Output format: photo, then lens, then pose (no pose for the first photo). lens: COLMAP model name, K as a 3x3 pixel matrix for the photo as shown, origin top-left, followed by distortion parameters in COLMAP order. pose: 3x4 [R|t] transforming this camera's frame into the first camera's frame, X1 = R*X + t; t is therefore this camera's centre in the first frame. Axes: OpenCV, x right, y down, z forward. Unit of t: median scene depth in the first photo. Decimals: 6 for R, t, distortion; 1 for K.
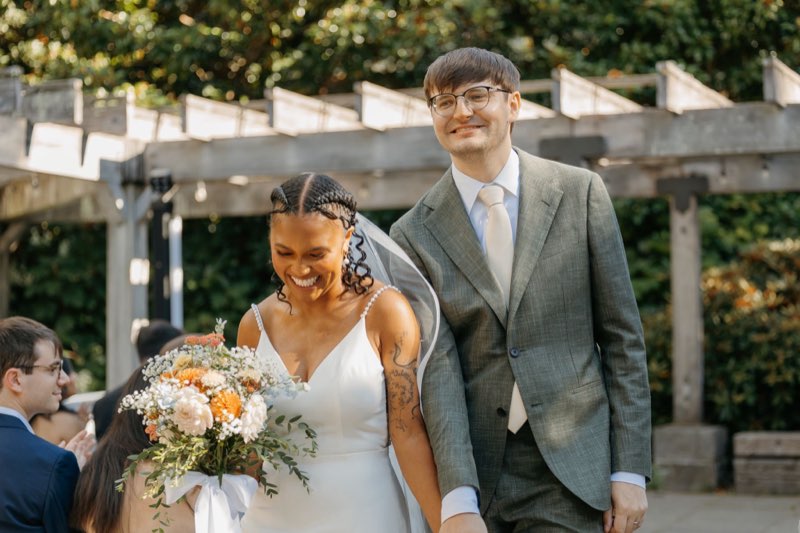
lens RADIAL K [[1730.8, 0, 398.0], [0, 1730.8, 265.1], [0, 0, 1]] dist [0.025479, 0.000000]
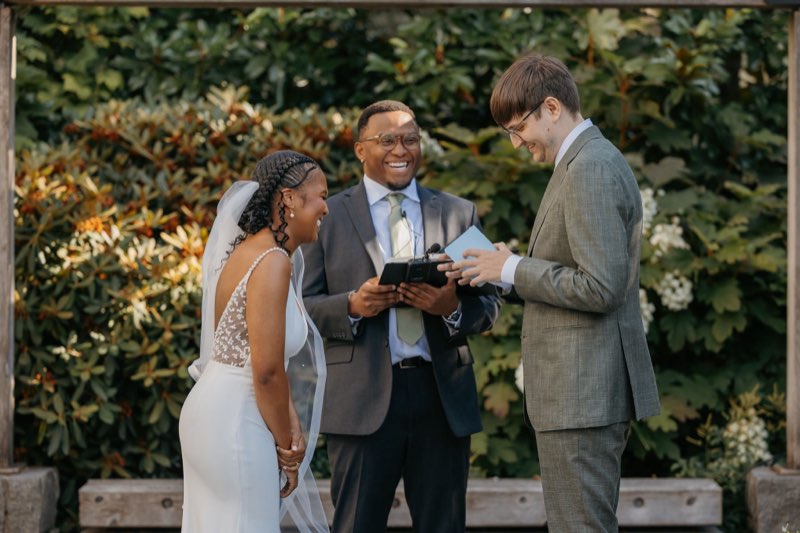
lens RADIAL K [[2736.7, 0, 401.2], [0, 2736.7, 270.4], [0, 0, 1]] dist [-0.112292, 0.000000]
pose [[0.939428, 0.007575, 0.342663, 0.012027], [-0.024287, 0.998714, 0.044505, -0.001446], [-0.341885, -0.050132, 0.938404, 0.230042]]
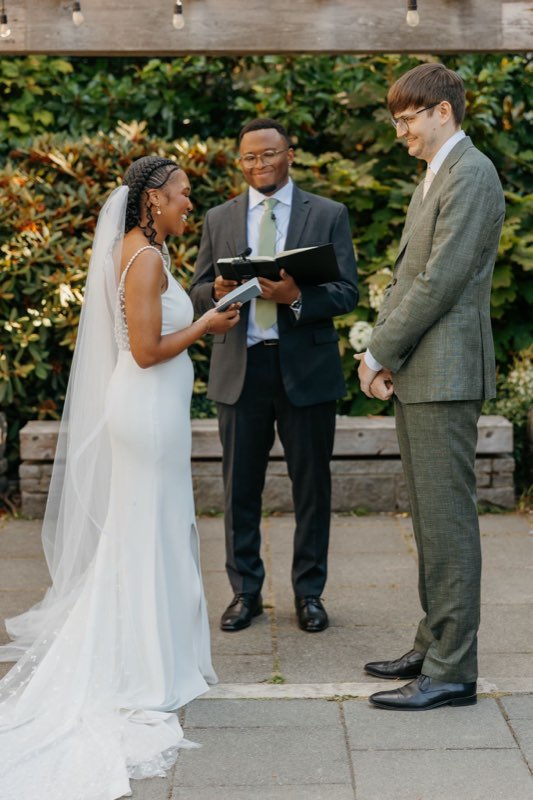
lens RADIAL K [[1730.8, 0, 267.7], [0, 1730.8, 400.3], [0, 0, 1]] dist [0.025479, 0.000000]
pose [[0.935158, -0.029837, 0.352973, 0.047343], [-0.016554, 0.991677, 0.127685, 0.002589], [-0.353845, -0.125248, 0.926880, 0.345847]]
